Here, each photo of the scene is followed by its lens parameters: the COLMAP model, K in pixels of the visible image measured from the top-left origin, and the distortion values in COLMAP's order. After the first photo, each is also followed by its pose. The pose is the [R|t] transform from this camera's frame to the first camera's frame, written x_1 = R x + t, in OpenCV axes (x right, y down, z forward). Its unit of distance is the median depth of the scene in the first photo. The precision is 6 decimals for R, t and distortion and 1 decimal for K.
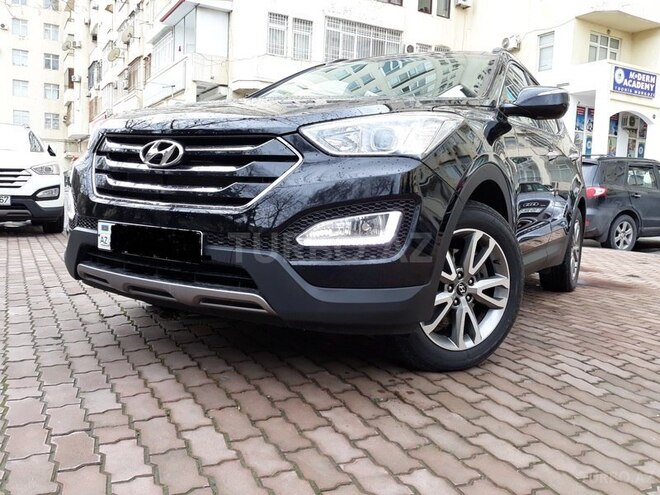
lens RADIAL K [[523.2, 0, 330.0], [0, 523.2, 247.5], [0, 0, 1]] dist [-0.001928, -0.008534]
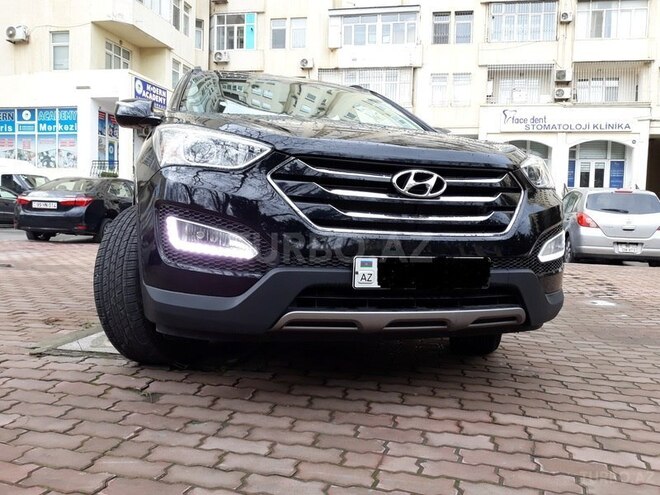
lens RADIAL K [[522.6, 0, 330.2], [0, 522.6, 235.8], [0, 0, 1]] dist [-0.012277, -0.010834]
pose [[0.714355, -0.061016, 0.697118, -1.161670], [0.085627, 0.996327, -0.000539, -0.095989], [-0.694525, 0.060077, 0.716956, 0.416976]]
